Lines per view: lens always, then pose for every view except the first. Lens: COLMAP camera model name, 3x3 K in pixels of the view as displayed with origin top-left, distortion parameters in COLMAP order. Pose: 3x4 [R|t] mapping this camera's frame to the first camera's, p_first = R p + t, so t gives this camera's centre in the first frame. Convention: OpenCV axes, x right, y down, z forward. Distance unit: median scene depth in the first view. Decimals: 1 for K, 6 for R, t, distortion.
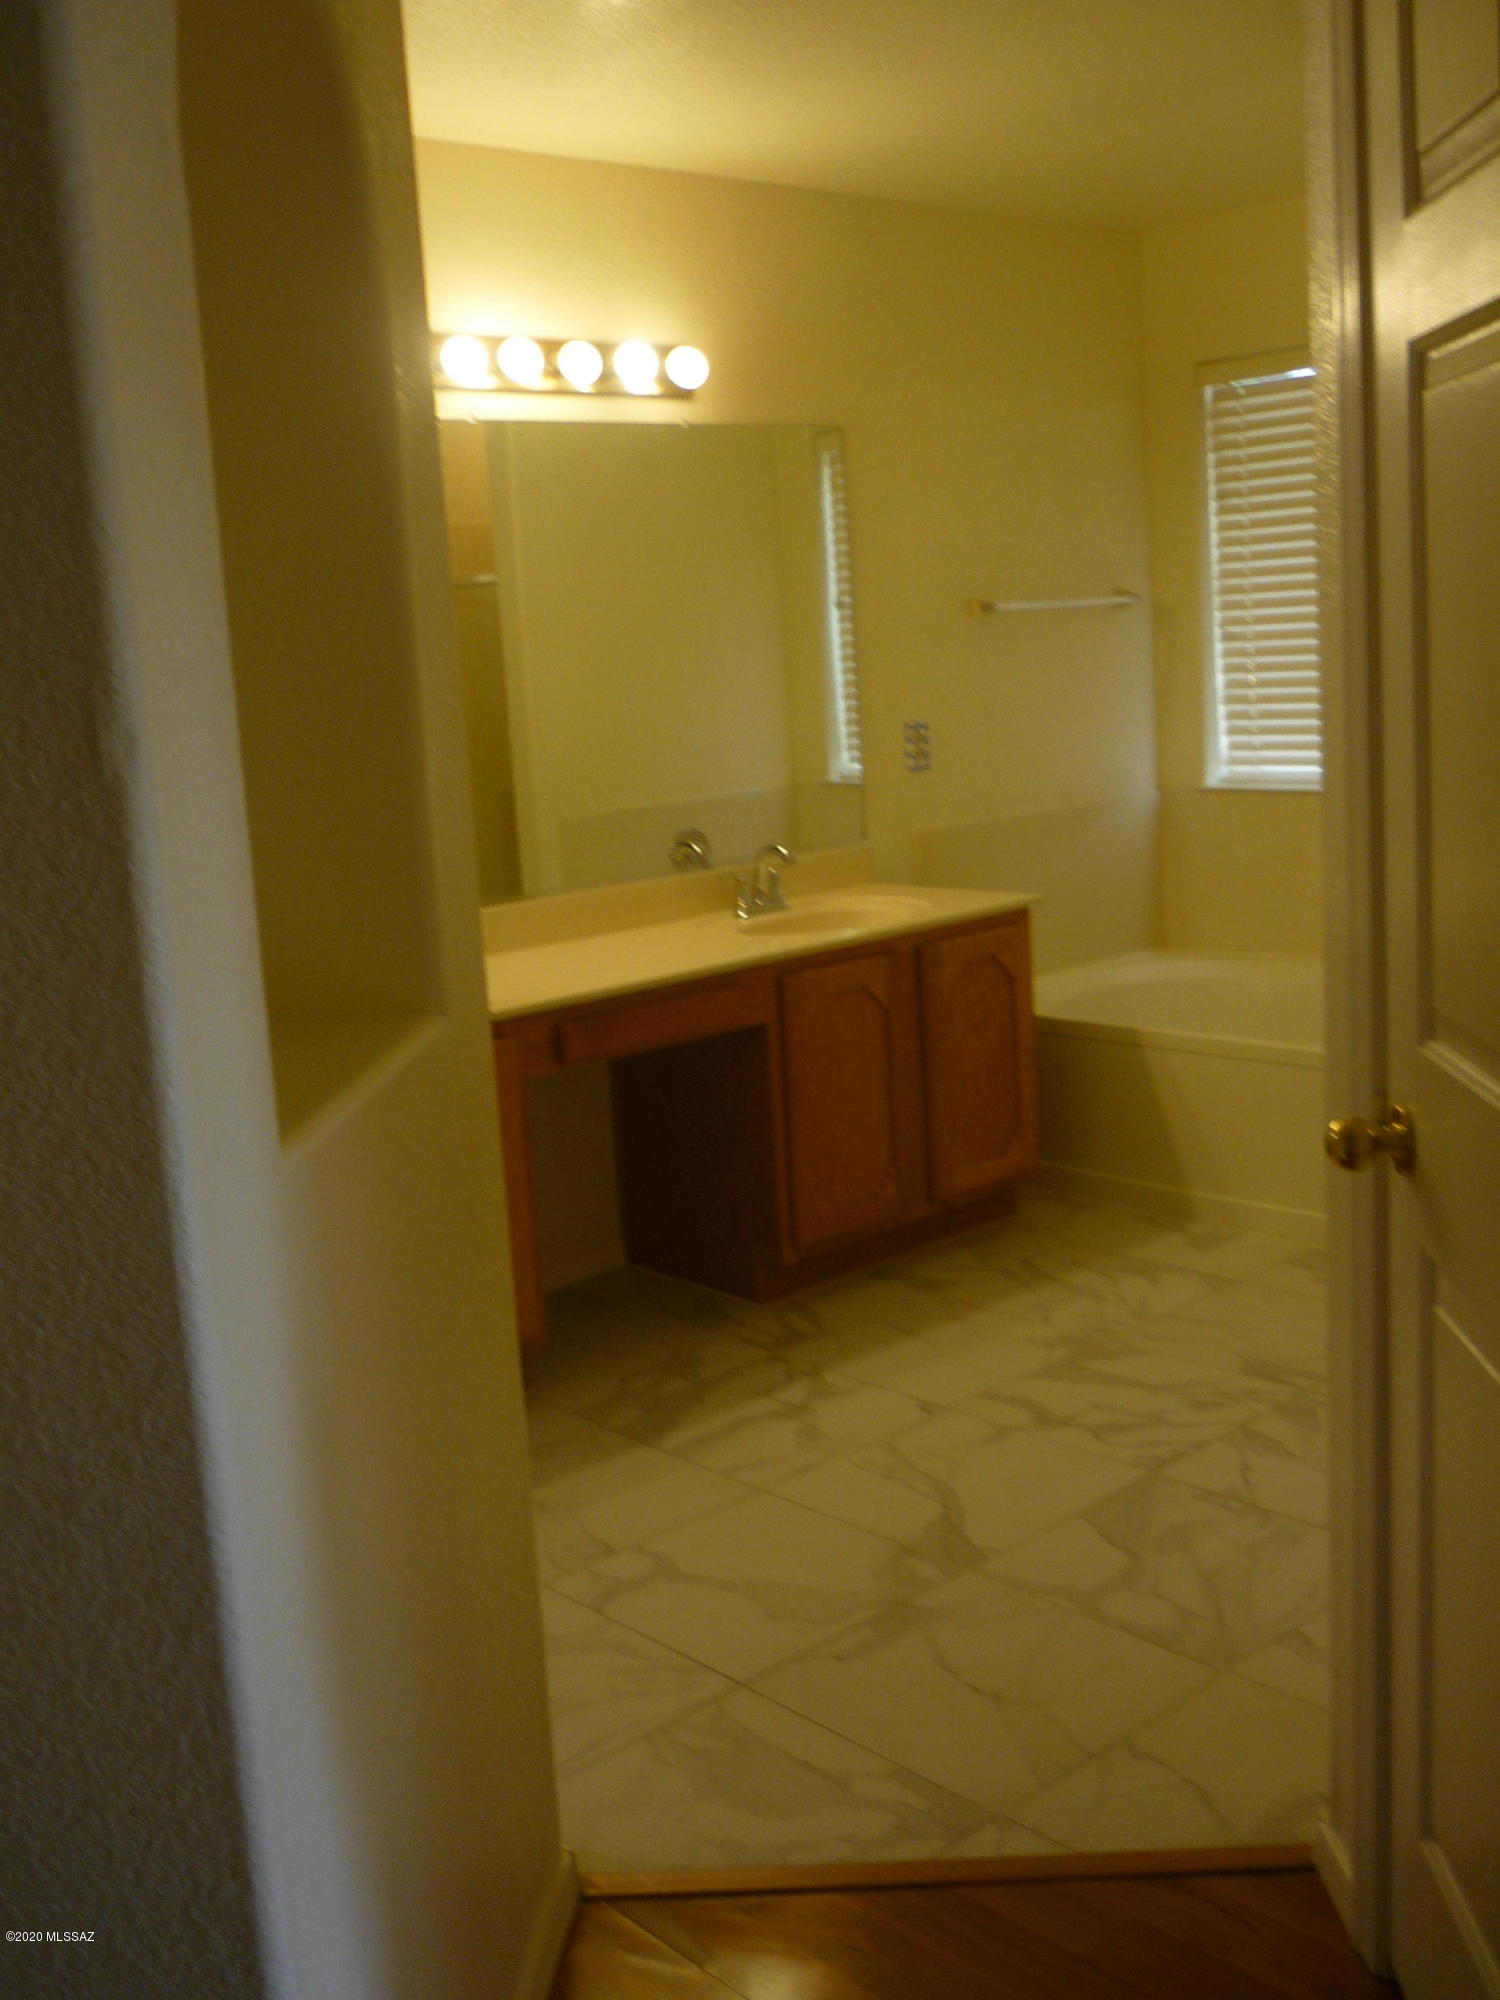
lens RADIAL K [[2014.4, 0, 760.6], [0, 2014.4, 994.9], [0, 0, 1]] dist [-0.038213, 0.000000]
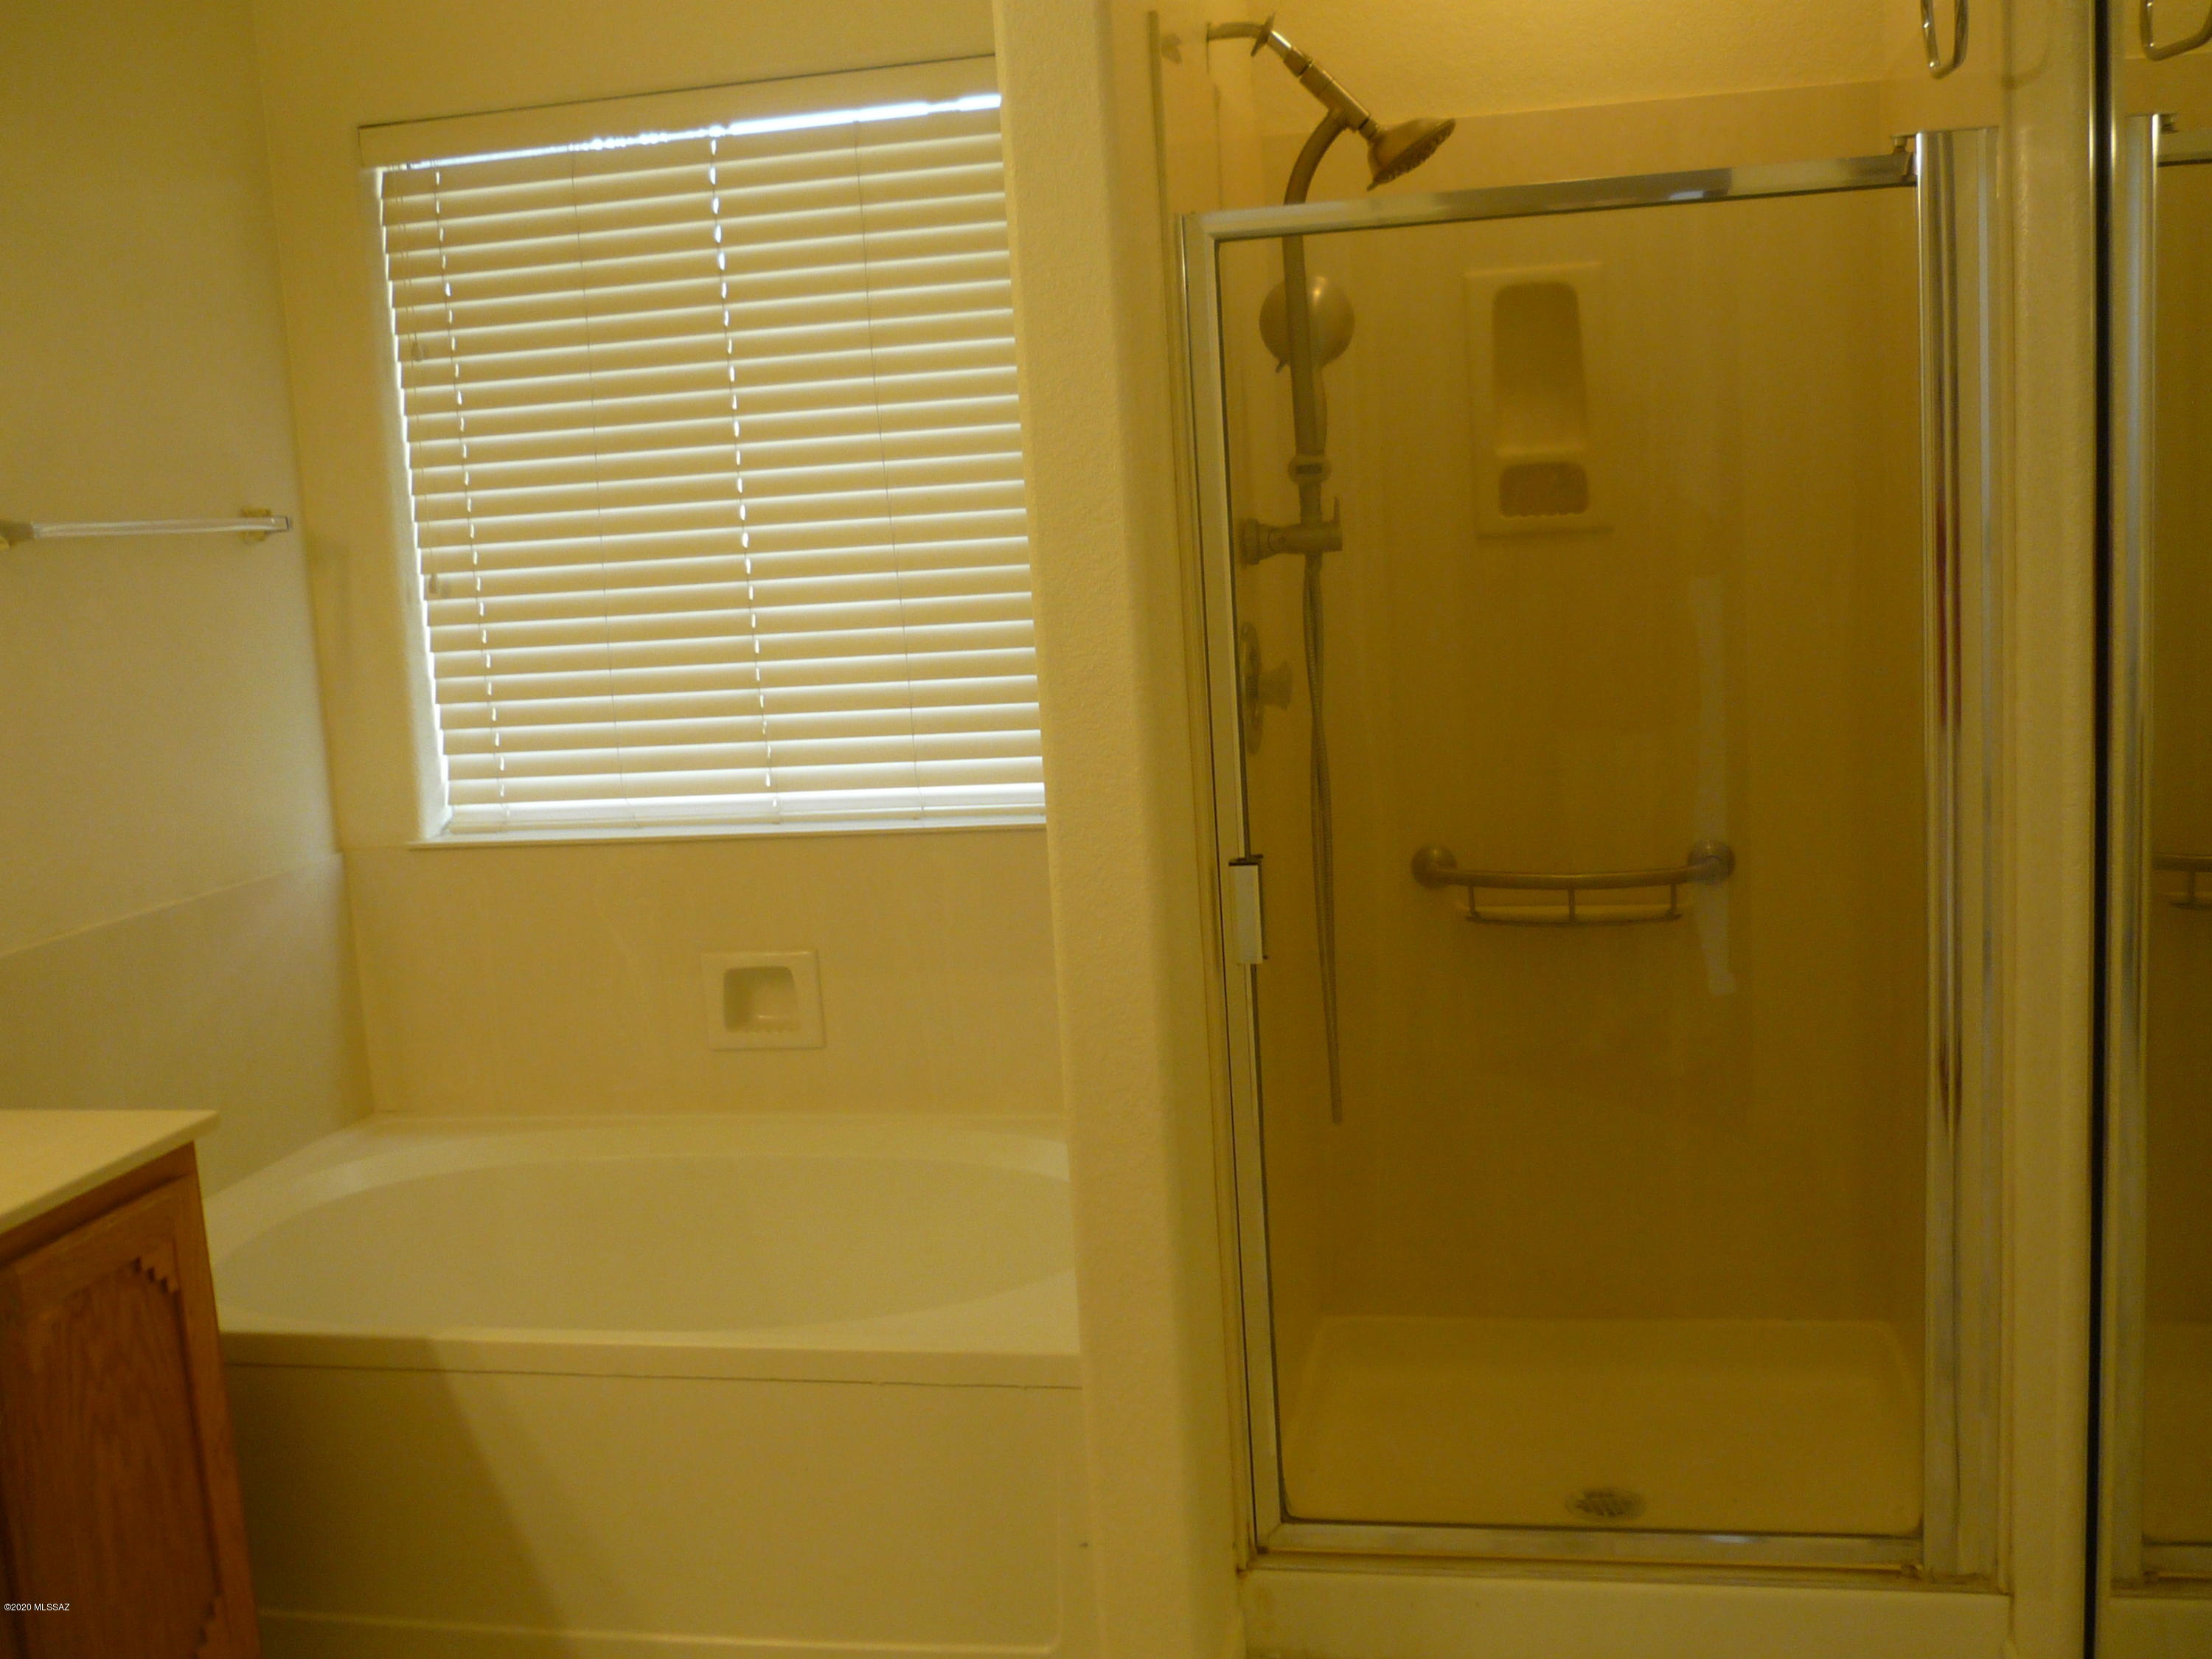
lens RADIAL K [[2228.0, 0, 1122.9], [0, 2228.0, 847.5], [0, 0, 1]] dist [-0.038213, 0.000000]
pose [[0.806796, -0.072229, 0.586398, 0.006531], [0.113396, 0.992978, -0.033707, -0.063237], [-0.579846, 0.093690, 0.809321, 0.392843]]
